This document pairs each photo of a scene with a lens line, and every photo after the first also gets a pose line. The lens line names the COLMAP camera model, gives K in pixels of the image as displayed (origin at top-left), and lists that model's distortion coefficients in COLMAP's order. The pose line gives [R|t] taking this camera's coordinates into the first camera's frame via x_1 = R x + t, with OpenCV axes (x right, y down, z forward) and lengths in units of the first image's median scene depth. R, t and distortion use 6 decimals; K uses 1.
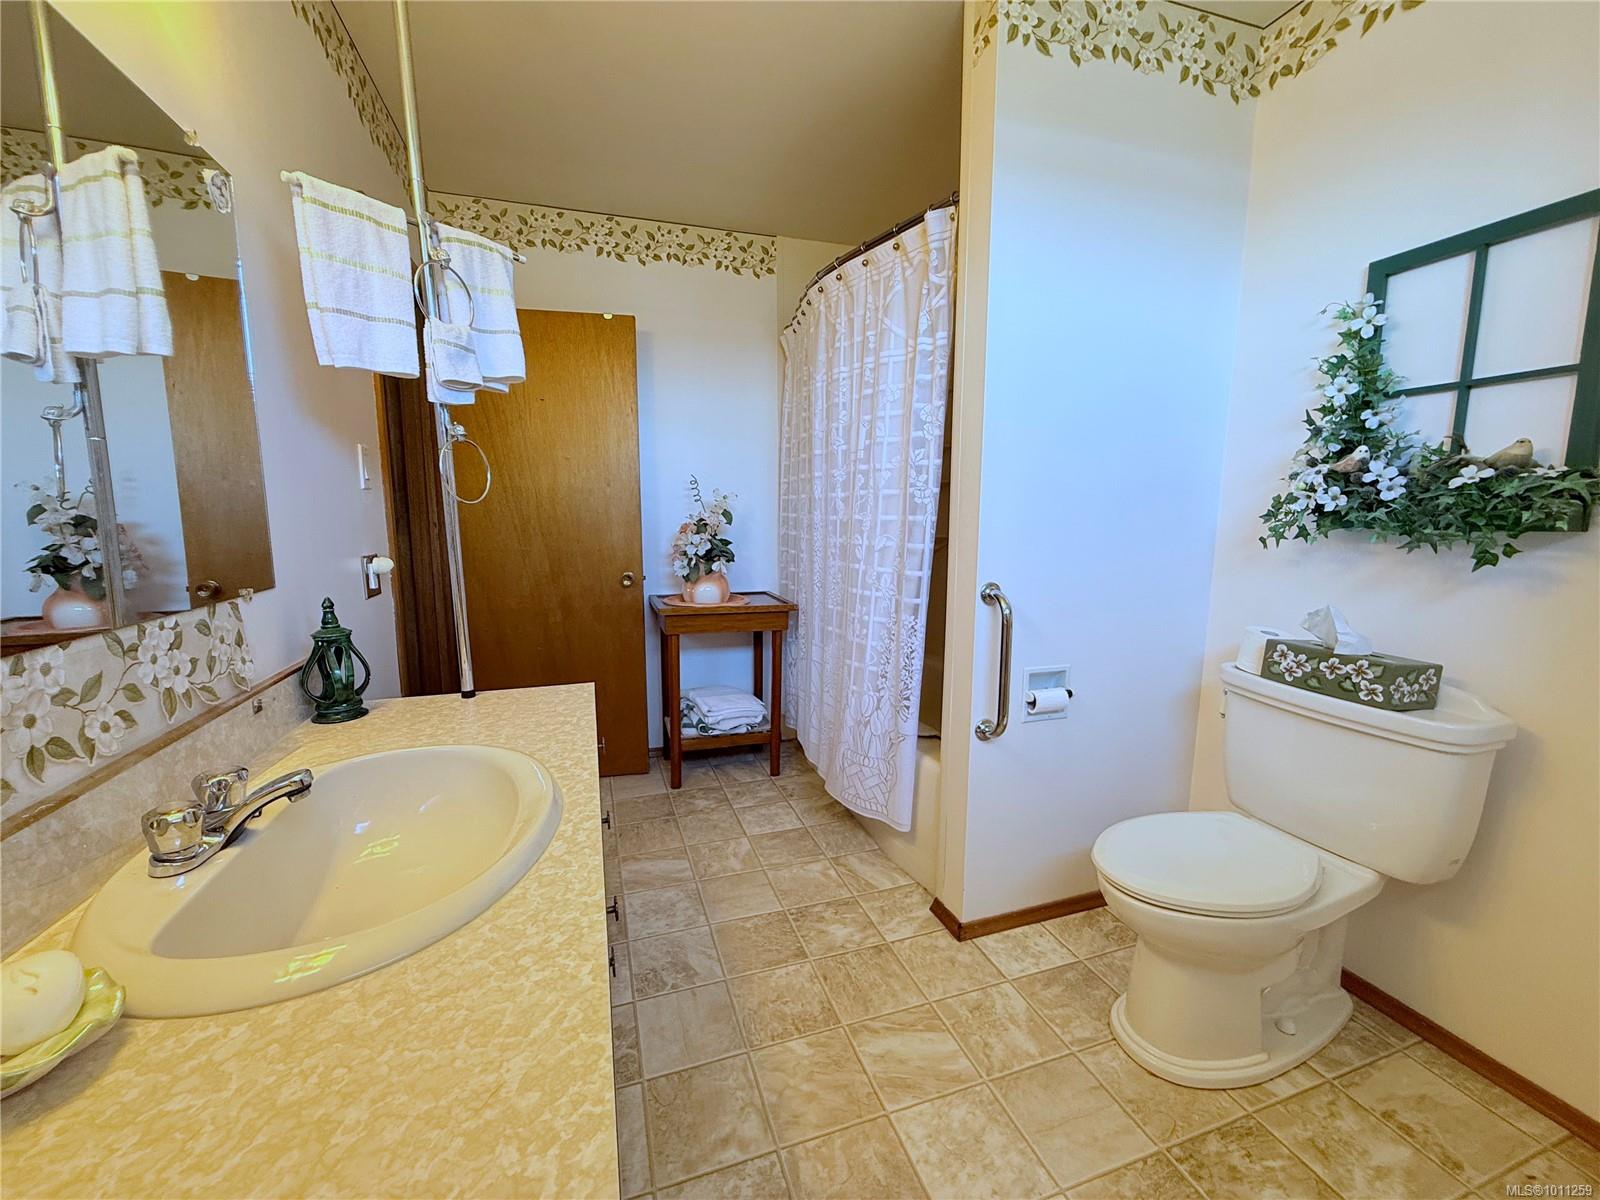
lens RADIAL K [[635.9, 0, 795.9], [0, 635.9, 600.7], [0, 0, 1]] dist [-0.002660, 0.000461]
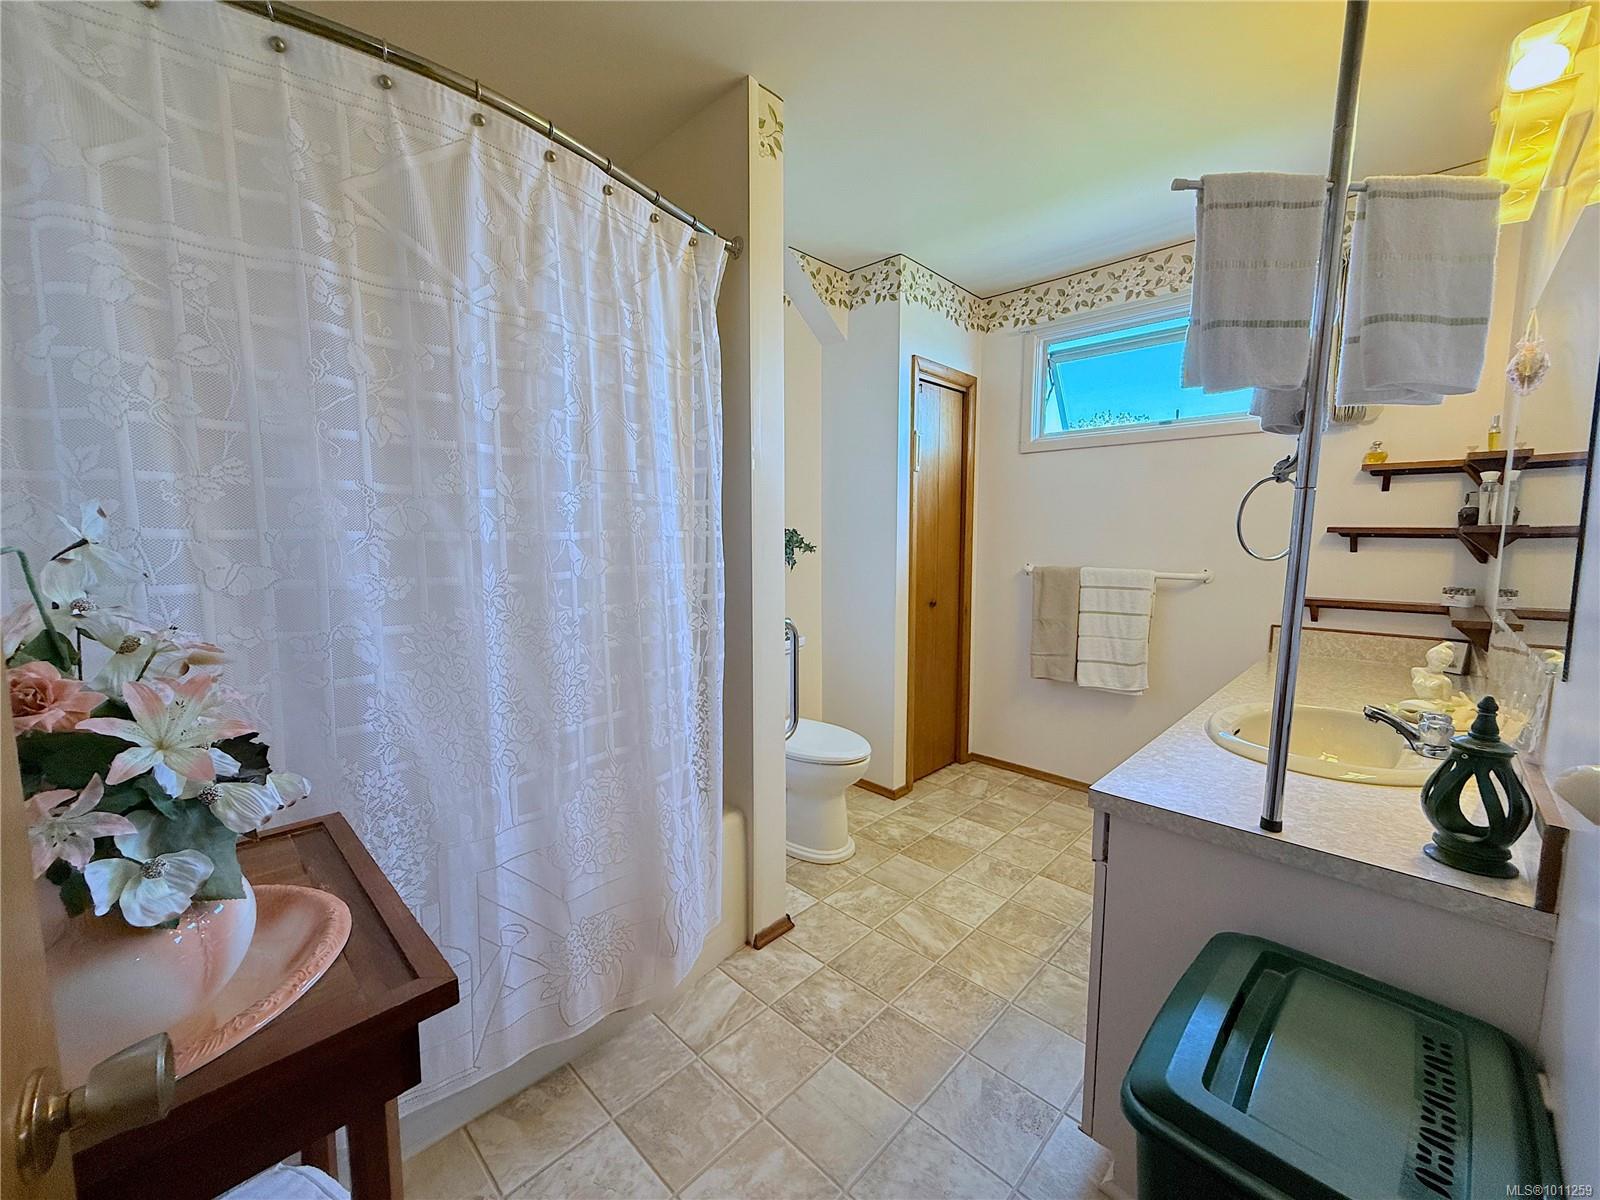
lens RADIAL K [[635.9, 0, 795.9], [0, 635.9, 600.7], [0, 0, 1]] dist [-0.002660, 0.000461]
pose [[-0.459482, -0.093217, 0.883282, -0.994107], [0.126902, 0.977384, 0.169162, -0.327025], [-0.879075, 0.189817, -0.437261, 1.967439]]
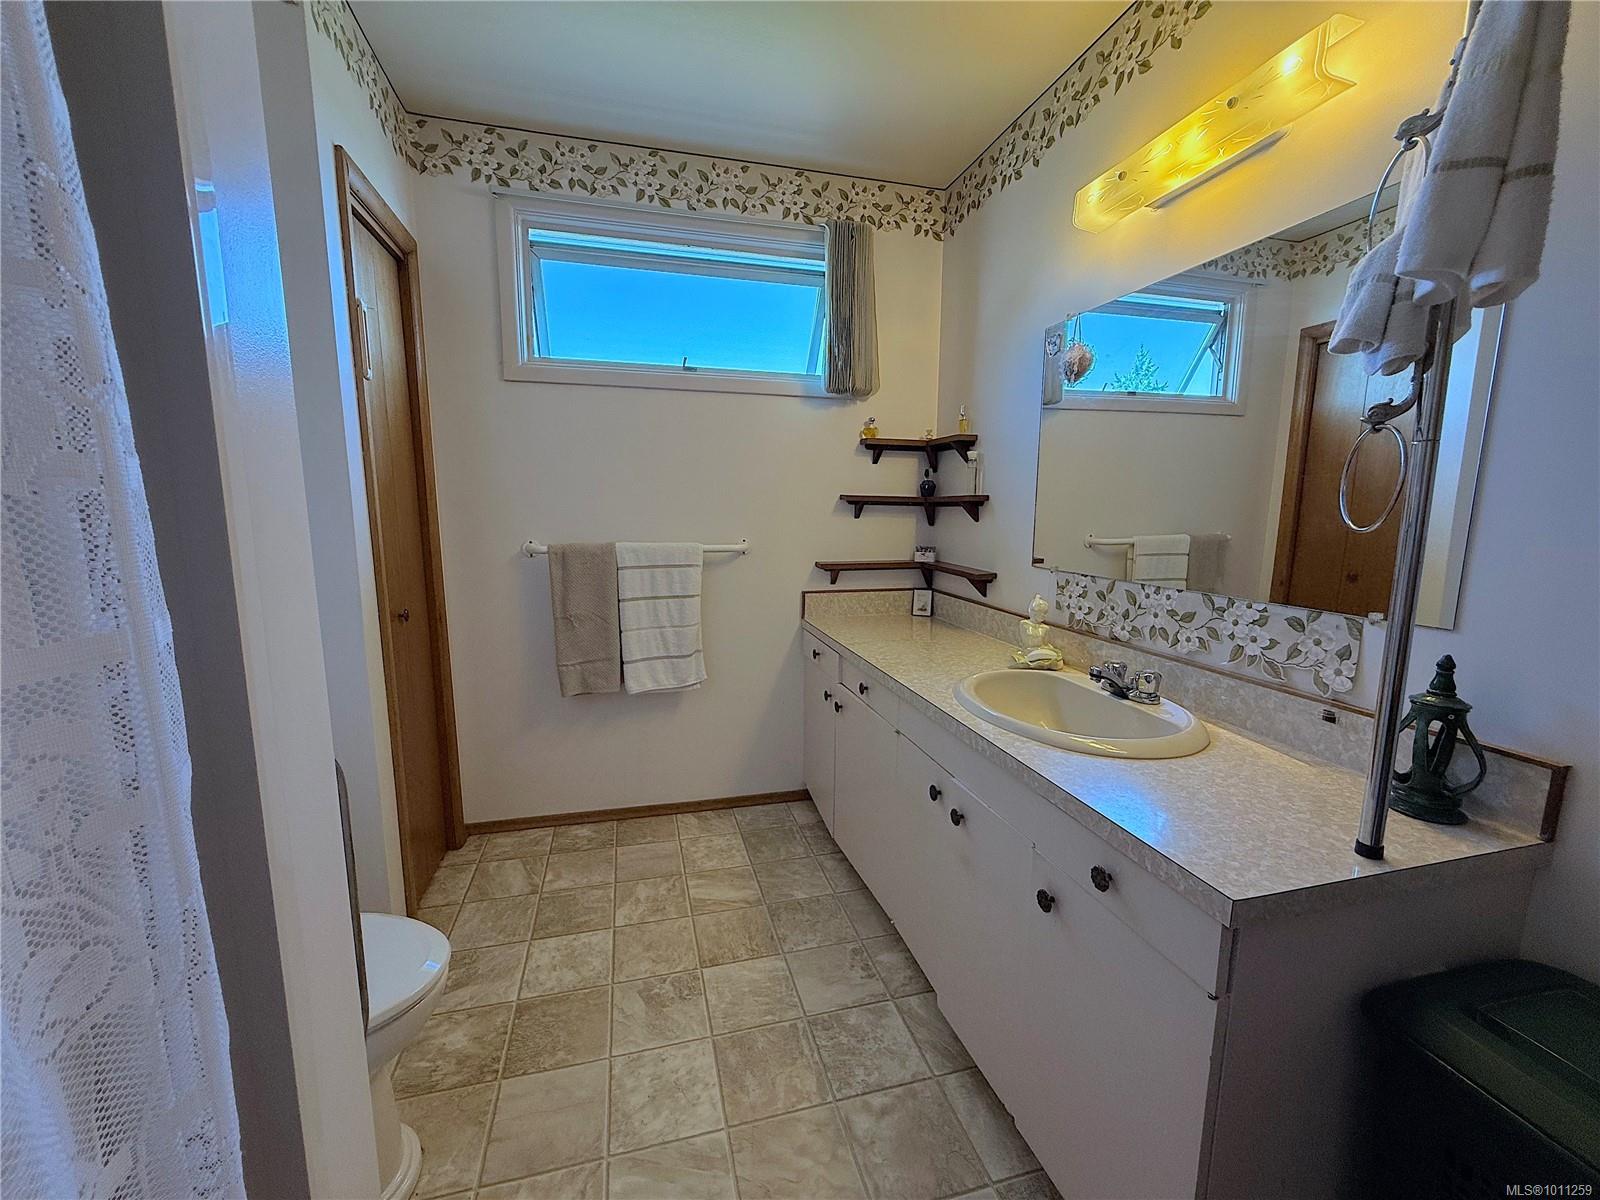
lens RADIAL K [[635.9, 0, 795.9], [0, 635.9, 600.7], [0, 0, 1]] dist [-0.002660, 0.000461]
pose [[-0.998226, -0.016866, 0.057093, -0.007984], [0.000387, 0.957169, 0.289530, -0.283743], [-0.059531, 0.289039, -0.955465, 1.738371]]
